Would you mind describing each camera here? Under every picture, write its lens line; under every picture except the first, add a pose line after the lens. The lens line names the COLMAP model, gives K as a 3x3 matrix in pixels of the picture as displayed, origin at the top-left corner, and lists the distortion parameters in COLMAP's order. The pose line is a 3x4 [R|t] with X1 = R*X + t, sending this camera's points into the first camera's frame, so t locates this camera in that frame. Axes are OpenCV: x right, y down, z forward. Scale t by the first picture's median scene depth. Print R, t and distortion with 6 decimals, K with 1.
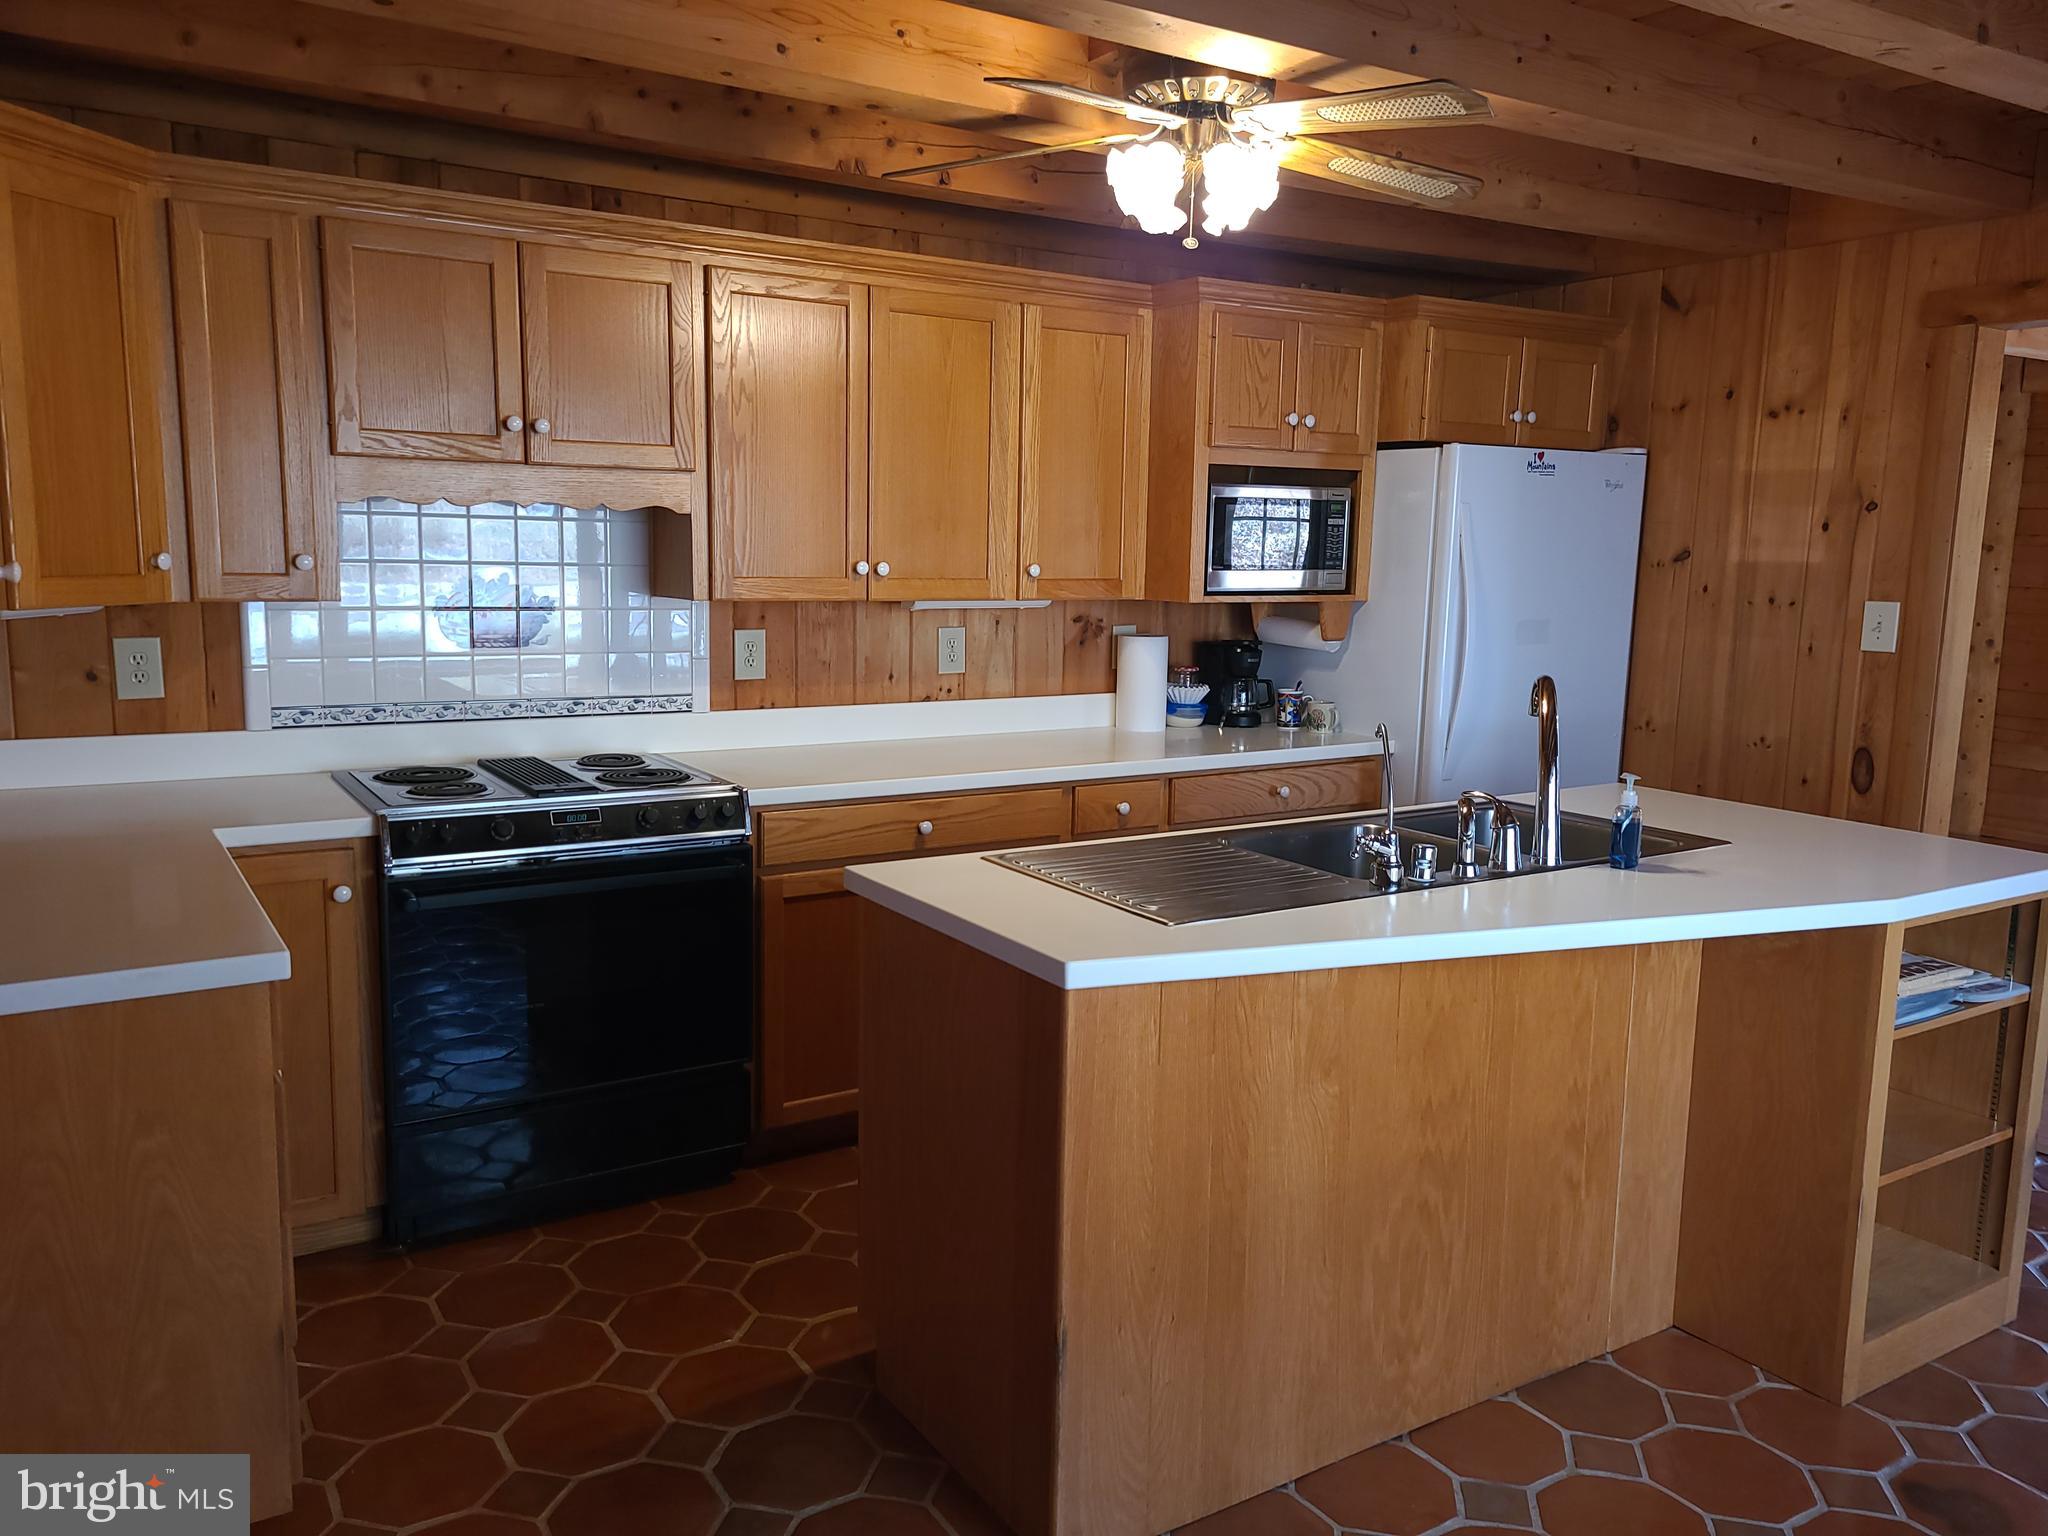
lens RADIAL K [[1534.4, 0, 1011.3], [0, 1534.4, 764.8], [0, 0, 1]] dist [0.061330, -0.047315]
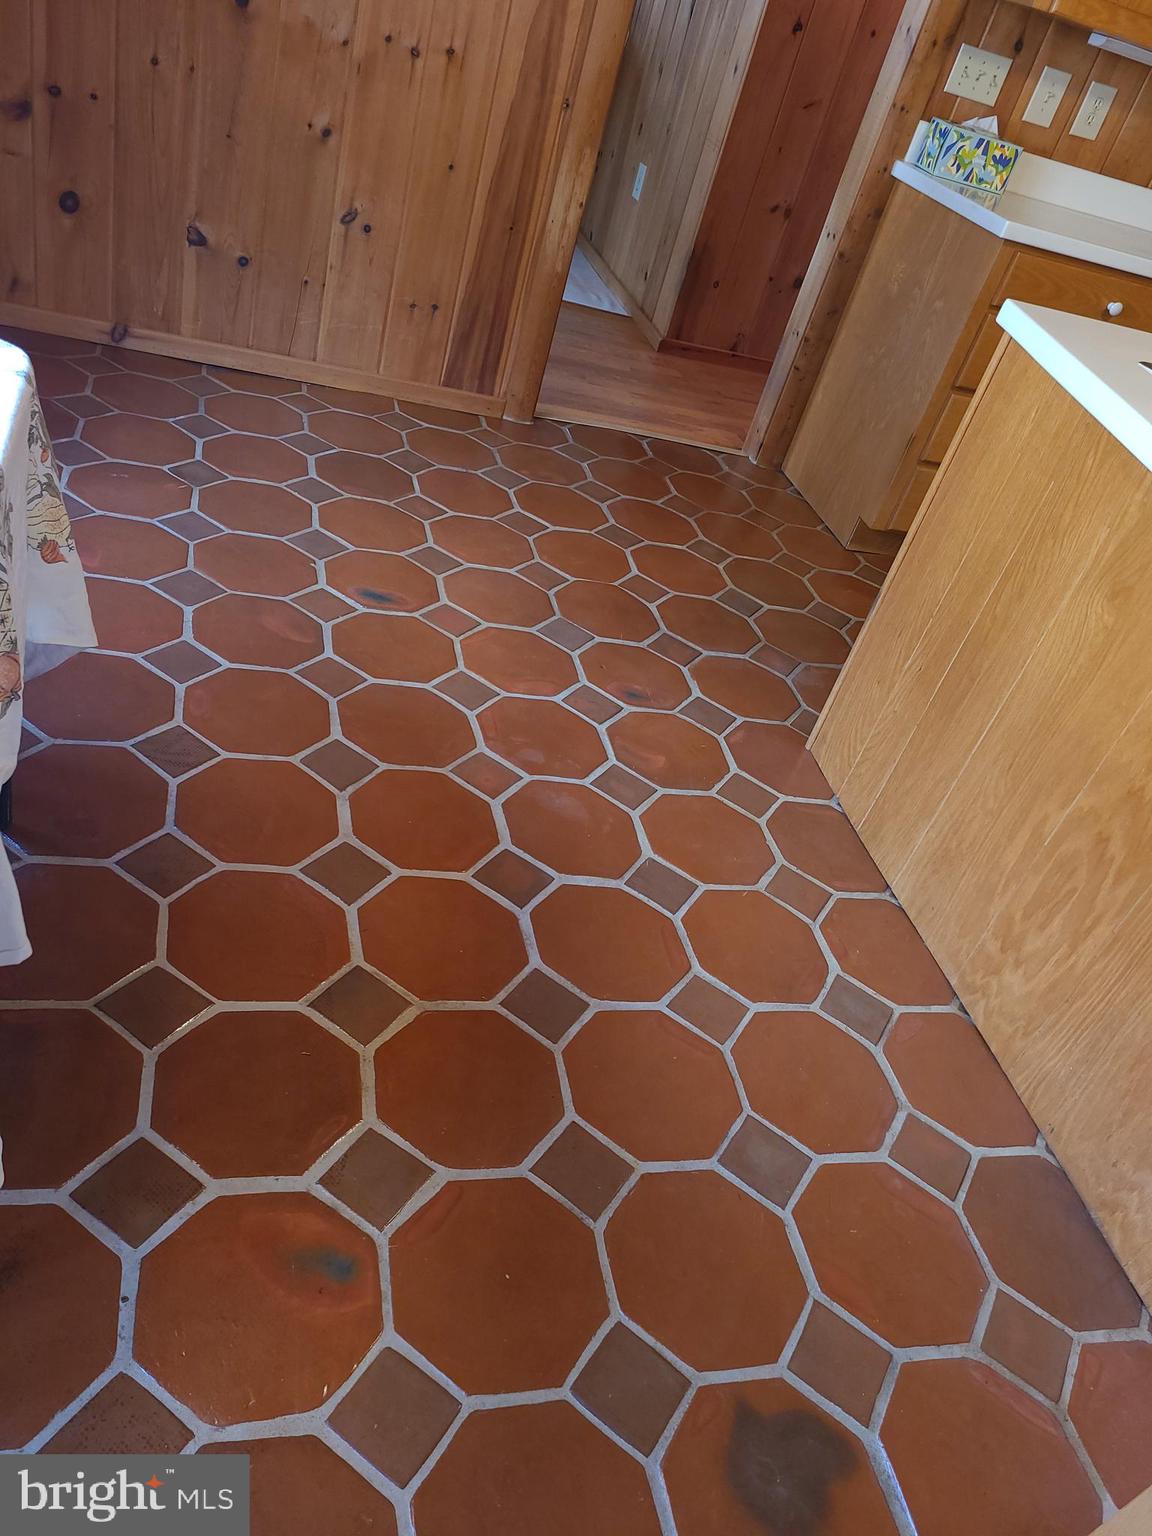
lens RADIAL K [[1150.8, 0, 572.8], [0, 1150.8, 764.3], [0, 0, 1]] dist [0.061330, -0.047315]
pose [[-0.307497, 0.478915, -0.822244, 0.539088], [-0.394004, 0.722472, 0.568150, 0.002999], [0.866144, 0.498672, -0.033464, 0.465614]]
